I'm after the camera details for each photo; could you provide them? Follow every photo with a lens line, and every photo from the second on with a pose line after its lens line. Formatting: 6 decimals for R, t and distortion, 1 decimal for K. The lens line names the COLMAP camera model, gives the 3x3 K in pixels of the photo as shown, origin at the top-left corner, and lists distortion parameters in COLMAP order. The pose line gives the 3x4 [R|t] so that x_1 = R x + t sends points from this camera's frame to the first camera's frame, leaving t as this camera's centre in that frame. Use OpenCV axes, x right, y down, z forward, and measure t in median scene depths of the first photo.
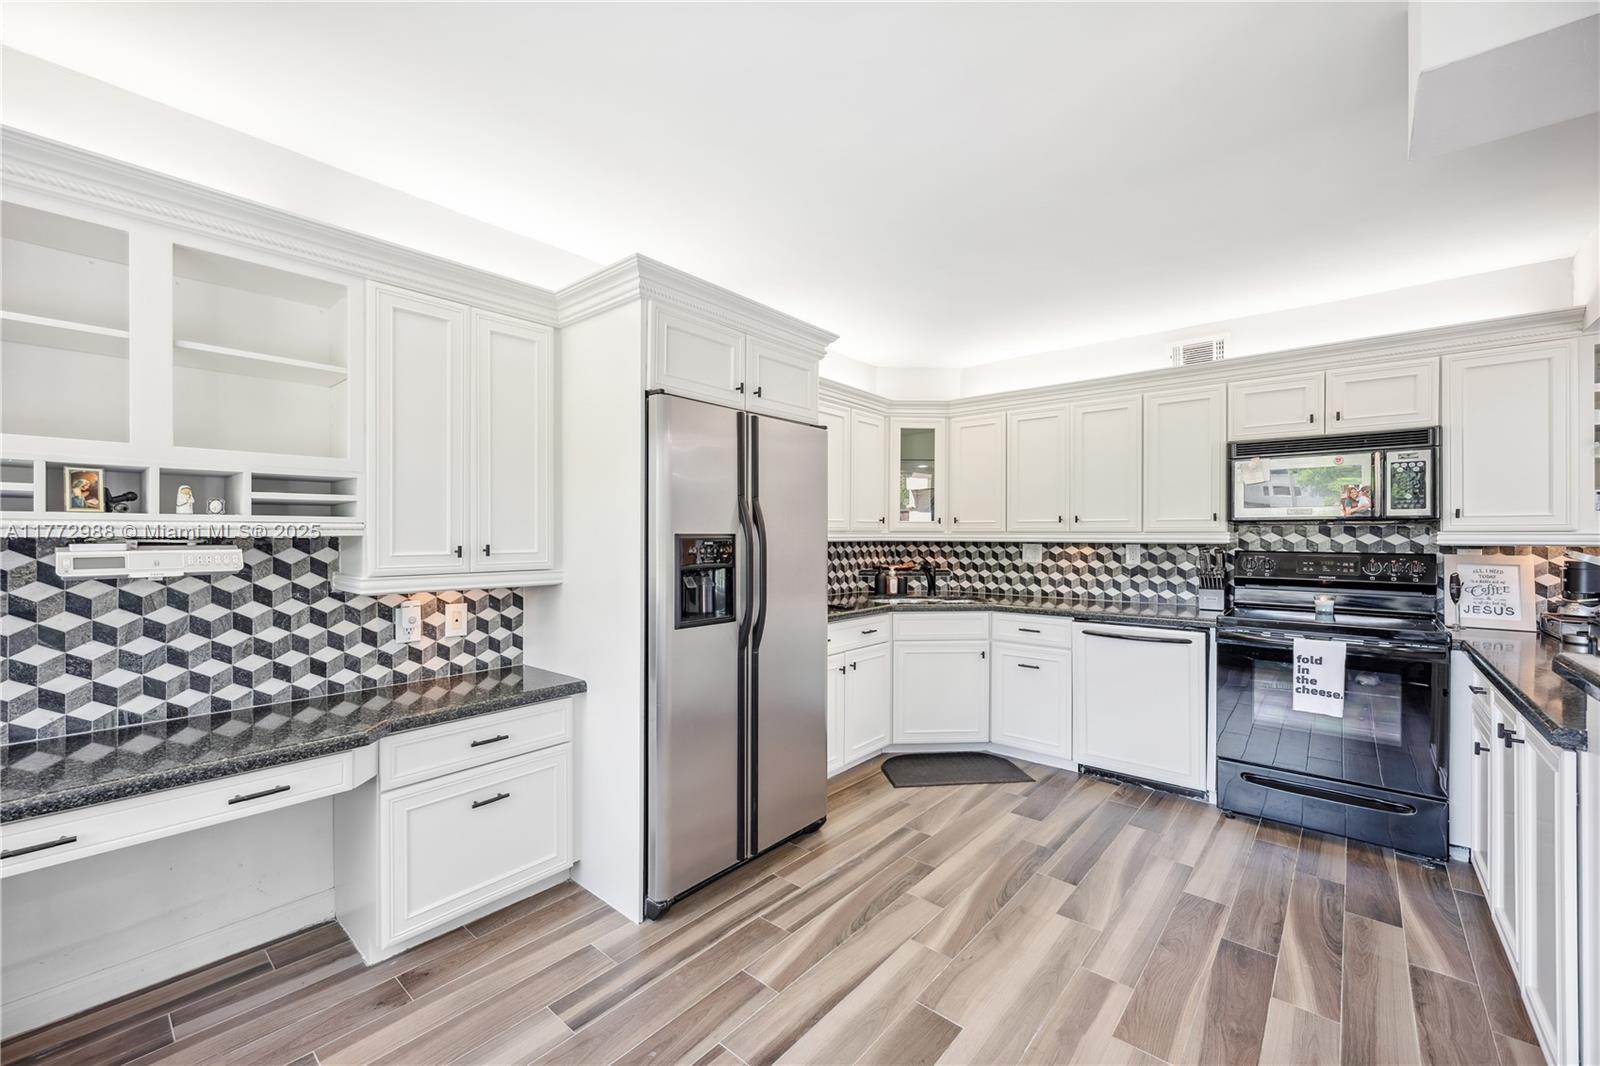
lens RADIAL K [[647.6, 0, 807.8], [0, 647.6, 535.2], [0, 0, 1]] dist [0.001134, 0.000544]
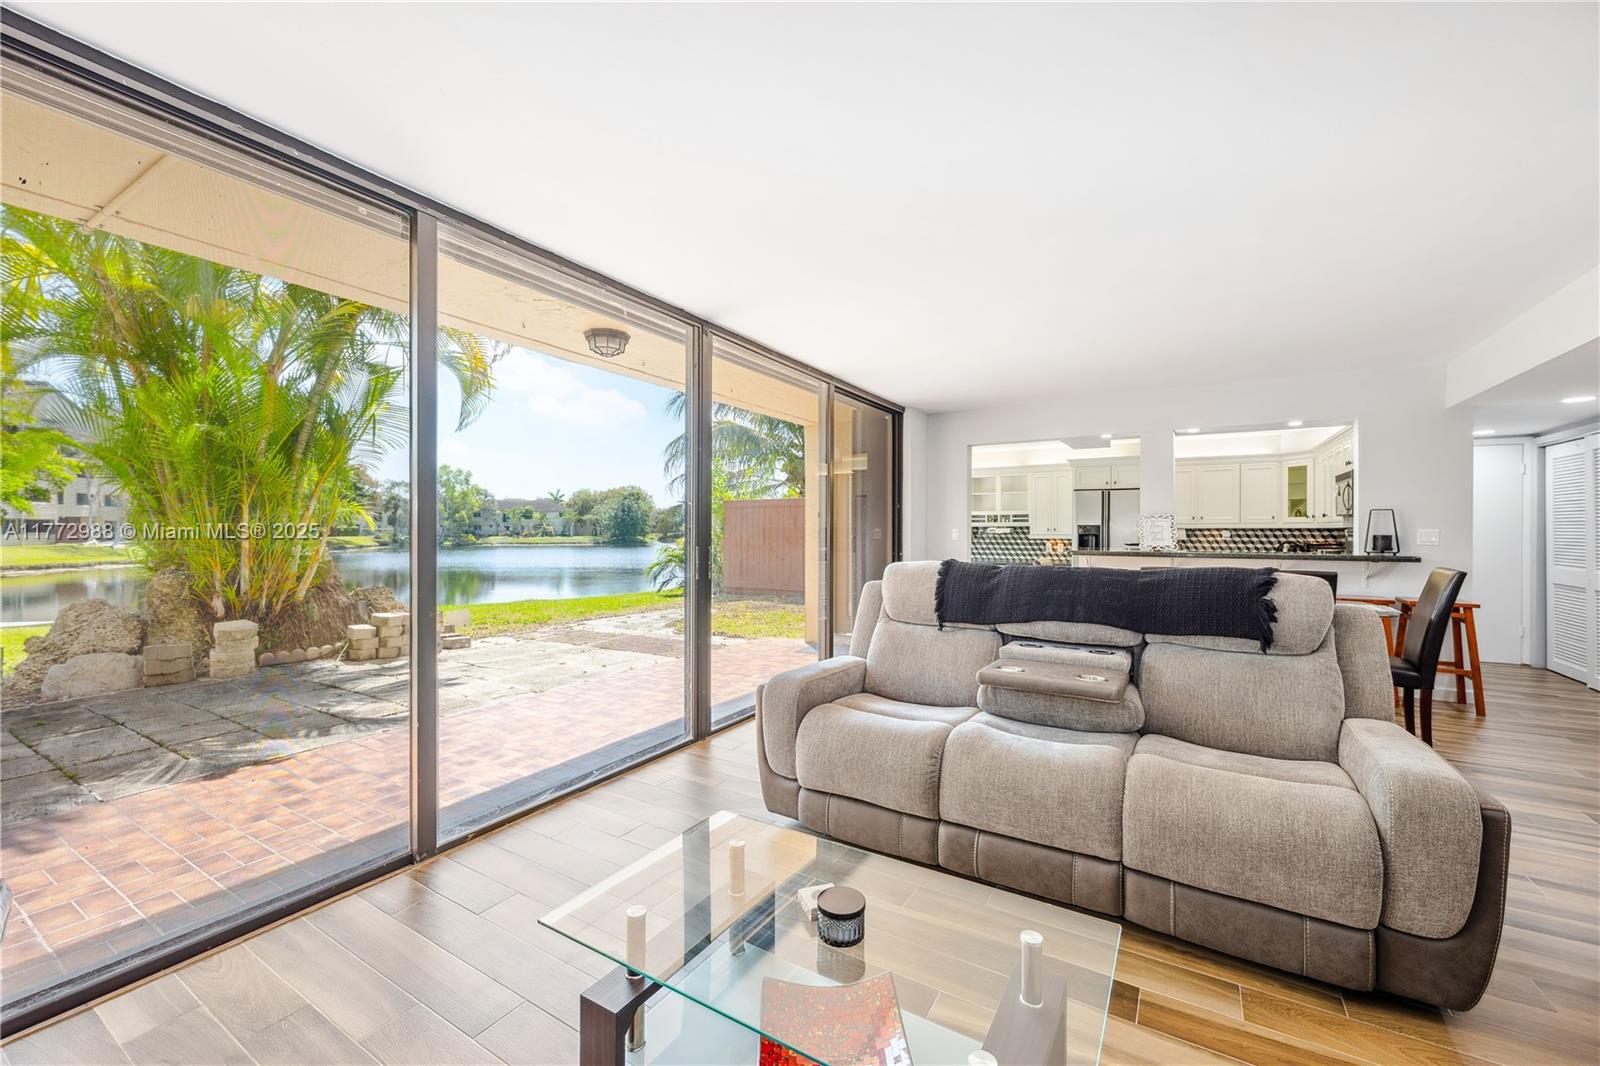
lens RADIAL K [[647.6, 0, 798.6], [0, 647.6, 540.5], [0, 0, 1]] dist [0.001134, 0.000544]
pose [[0.161682, 0.014568, -0.986735, 3.105048], [0.000547, 0.999890, 0.014852, 0.028632], [0.986843, -0.002941, 0.161656, -1.206303]]
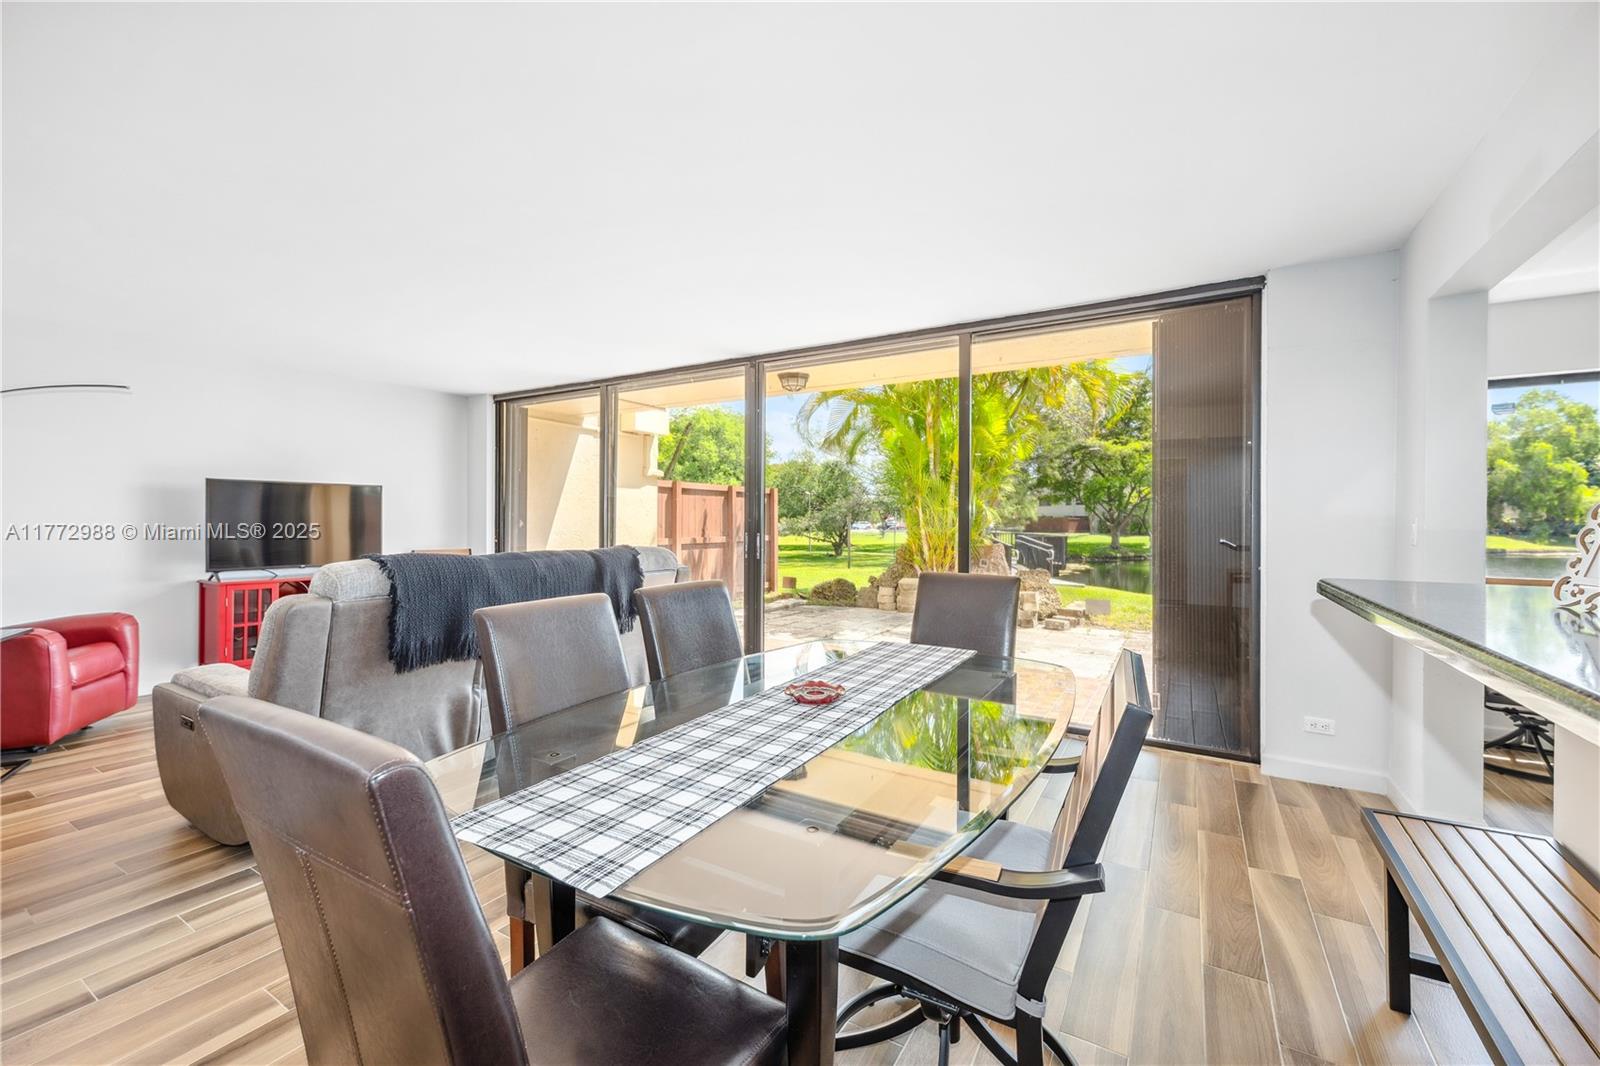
lens RADIAL K [[647.6, 0, 795.6], [0, 647.6, 523.9], [0, 0, 1]] dist [0.001134, 0.000544]
pose [[-0.987074, -0.004465, -0.160200, 1.689132], [-0.004572, 0.999990, 0.000297, 0.036008], [0.160197, 0.001026, -0.987084, 0.814295]]
